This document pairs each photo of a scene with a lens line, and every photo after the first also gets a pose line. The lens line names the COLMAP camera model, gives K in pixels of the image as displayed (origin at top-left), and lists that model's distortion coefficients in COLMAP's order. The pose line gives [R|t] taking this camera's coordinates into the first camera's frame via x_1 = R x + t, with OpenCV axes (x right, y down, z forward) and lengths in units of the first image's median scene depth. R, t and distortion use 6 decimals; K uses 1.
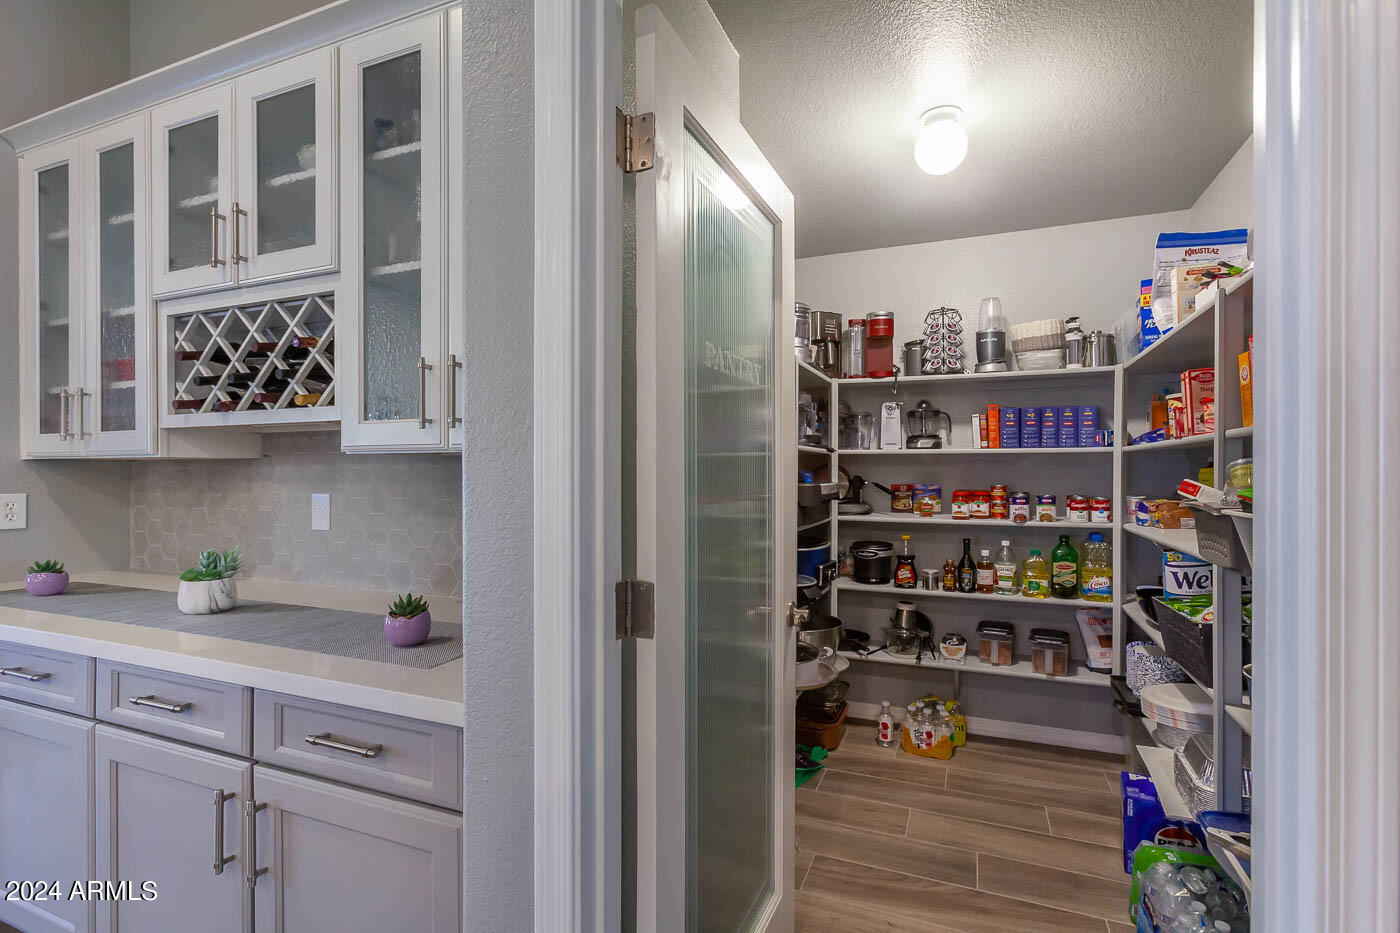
lens RADIAL K [[622.3, 0, 754.0], [0, 622.3, 468.1], [0, 0, 1]] dist [-0.001680, -0.000118]
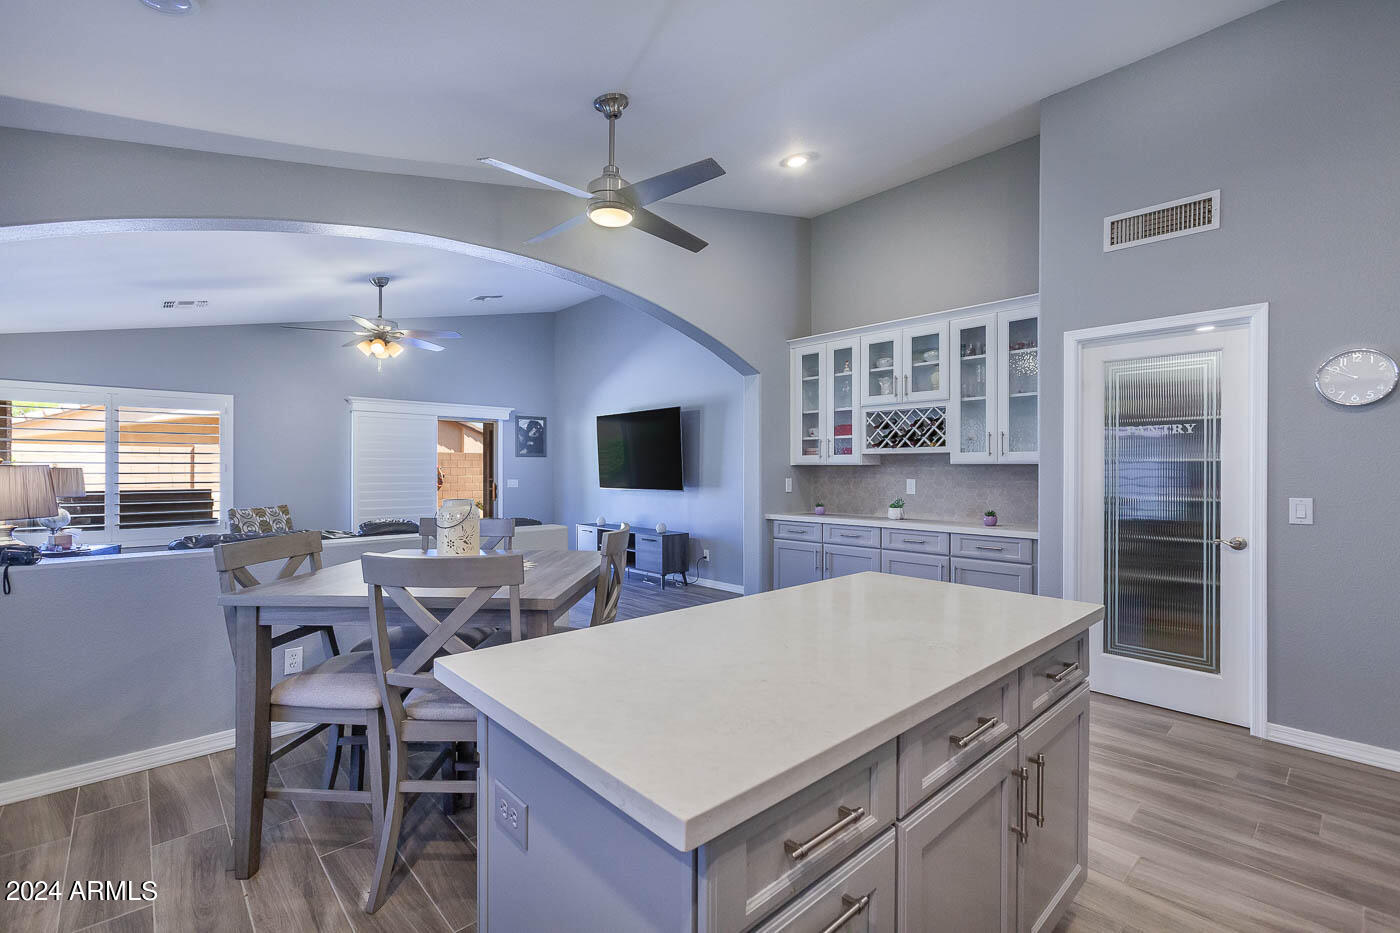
lens RADIAL K [[622.3, 0, 754.0], [0, 622.3, 468.1], [0, 0, 1]] dist [-0.001680, -0.000118]
pose [[0.911429, 0.006765, -0.411403, -0.286391], [-0.008468, 0.999961, -0.002315, 0.008322], [0.411371, 0.005594, 0.911451, -1.755767]]
